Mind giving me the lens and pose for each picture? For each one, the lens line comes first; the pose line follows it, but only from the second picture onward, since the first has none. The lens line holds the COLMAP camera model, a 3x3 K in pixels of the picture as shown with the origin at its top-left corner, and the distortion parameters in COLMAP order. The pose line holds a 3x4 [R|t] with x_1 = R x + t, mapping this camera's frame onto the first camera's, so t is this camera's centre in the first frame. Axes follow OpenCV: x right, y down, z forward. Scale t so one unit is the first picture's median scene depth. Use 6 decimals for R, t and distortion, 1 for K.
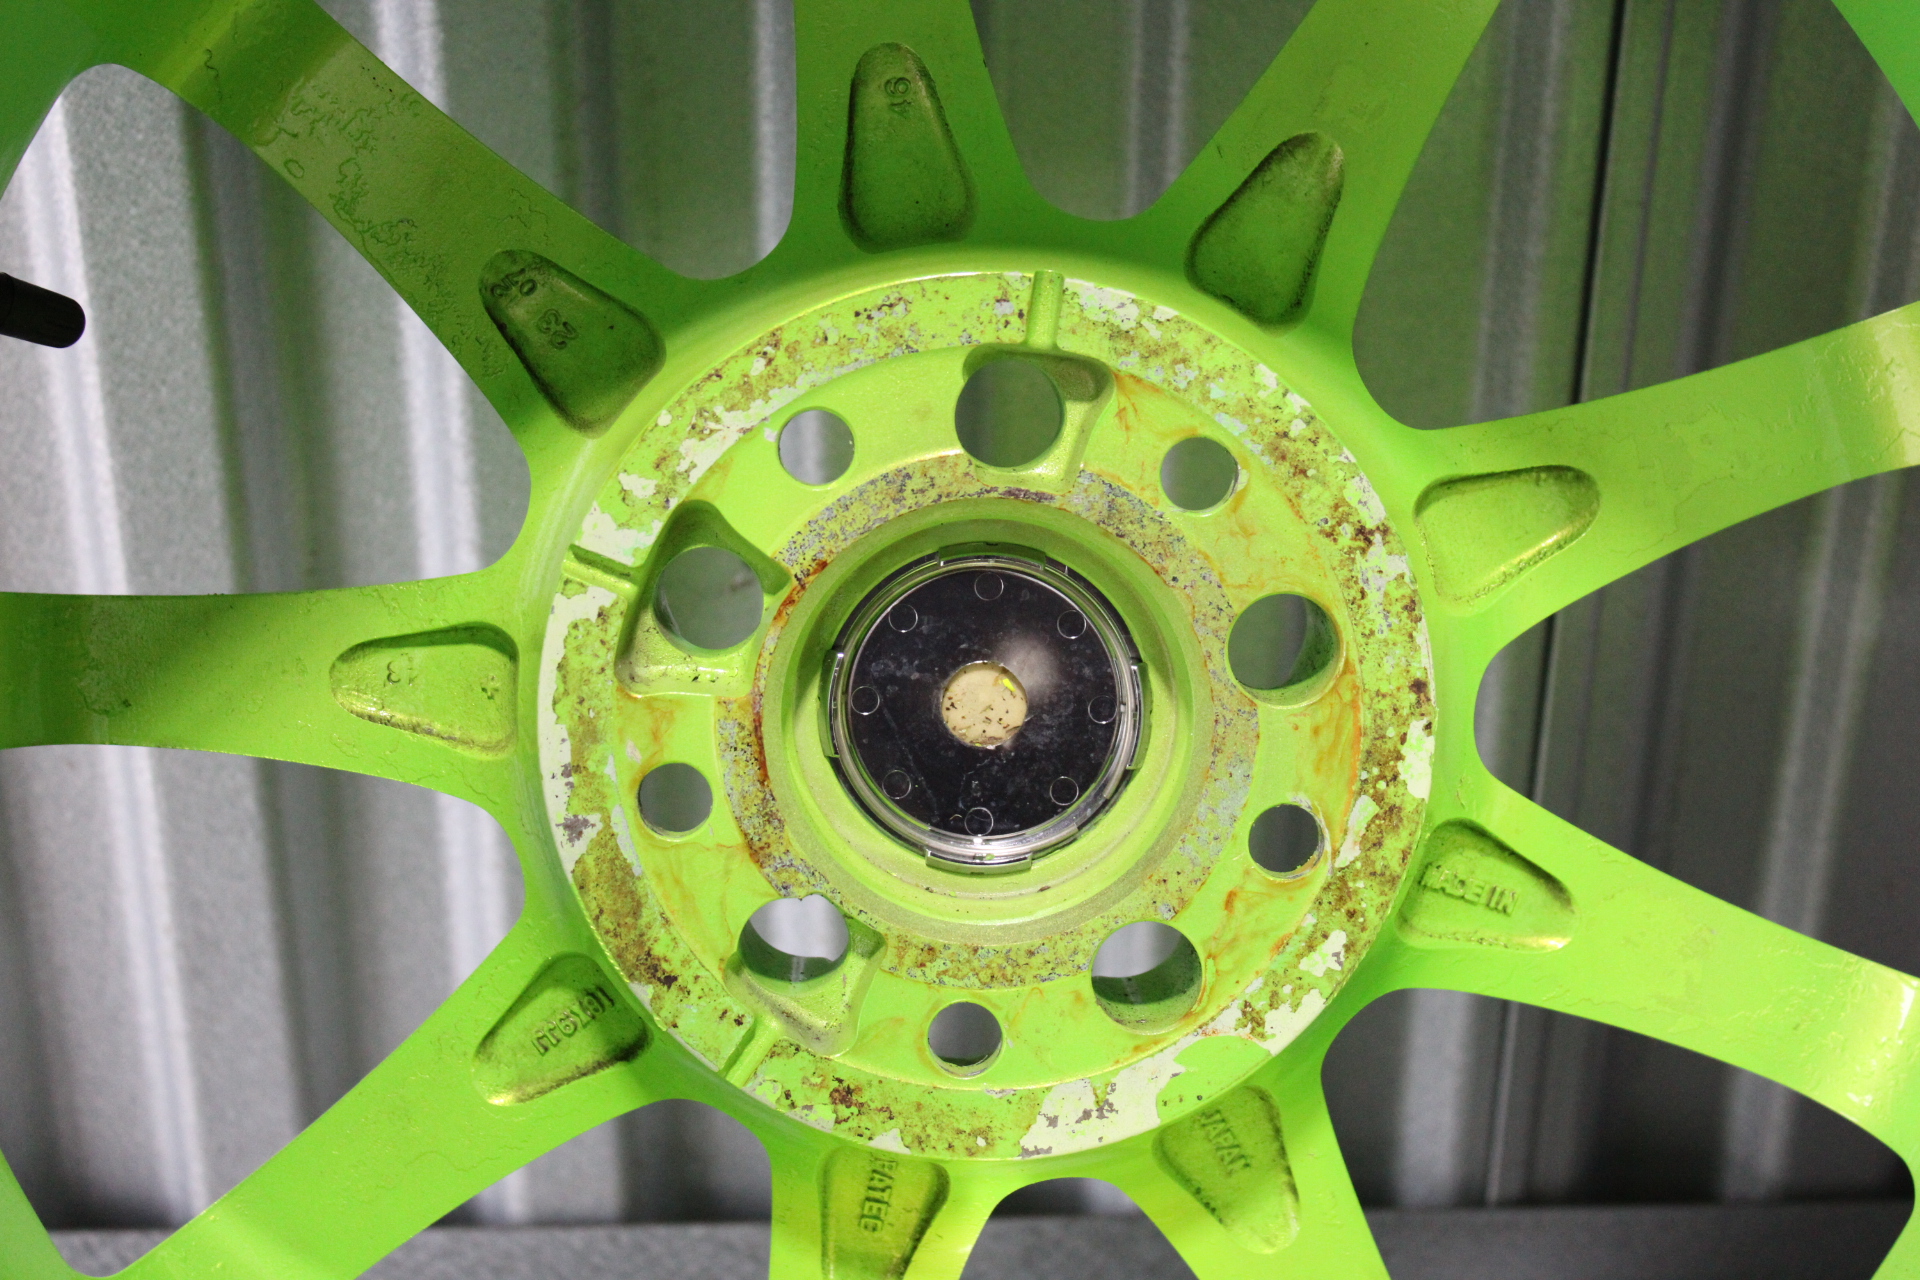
lens RADIAL K [[3611.1, 0, 960.0], [0, 3611.1, 640.0], [0, 0, 1]] dist [0.006496, 0.031661]
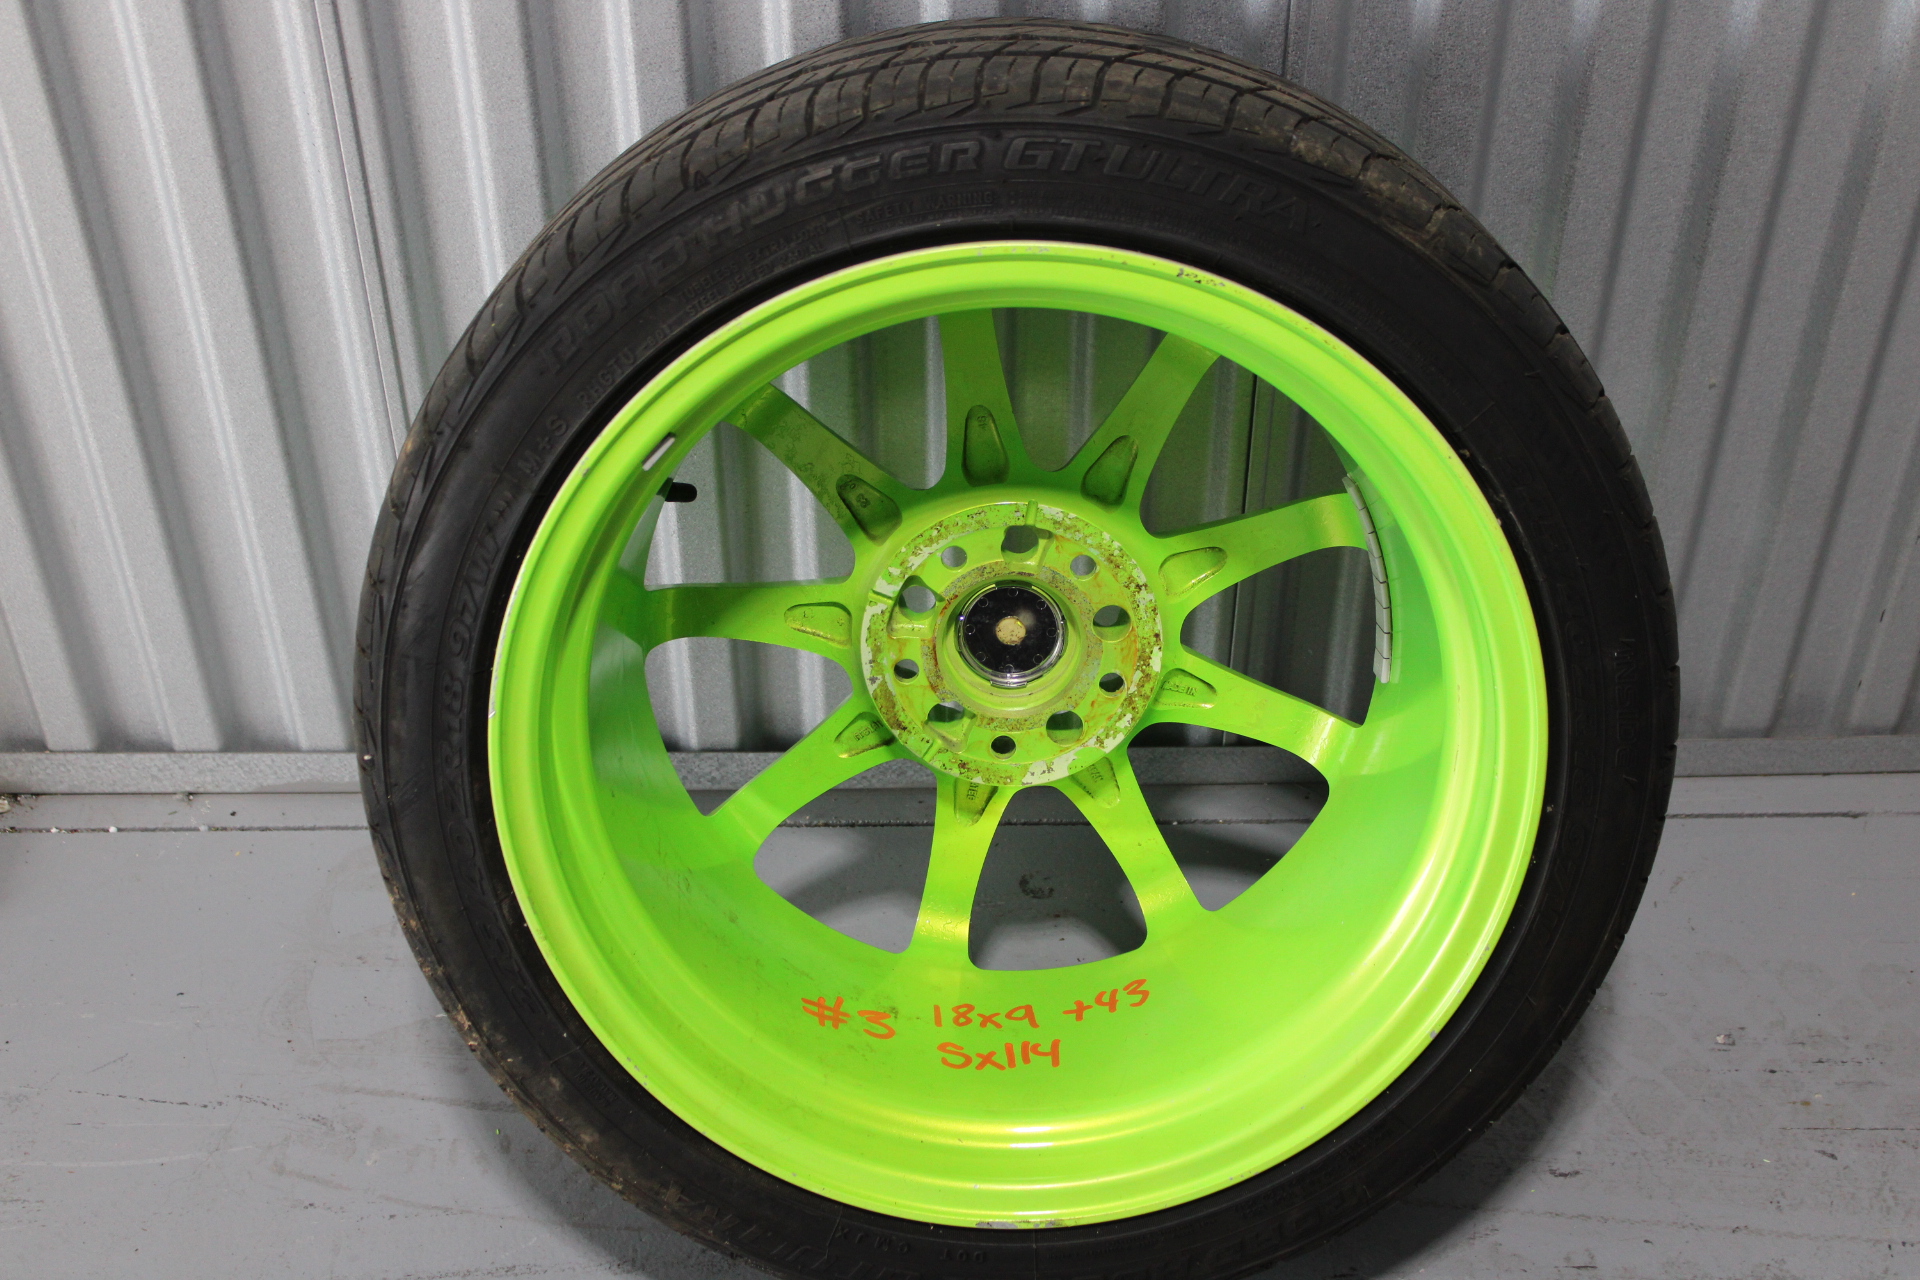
lens RADIAL K [[2969.2, 0, 960.0], [0, 2969.2, 640.0], [0, 0, 1]] dist [0.049115, 0.018603]
pose [[0.999757, 0.007429, -0.020757, 0.015828], [-0.002685, 0.975538, 0.219814, -0.514911], [0.021883, -0.219705, 0.975321, -1.372498]]
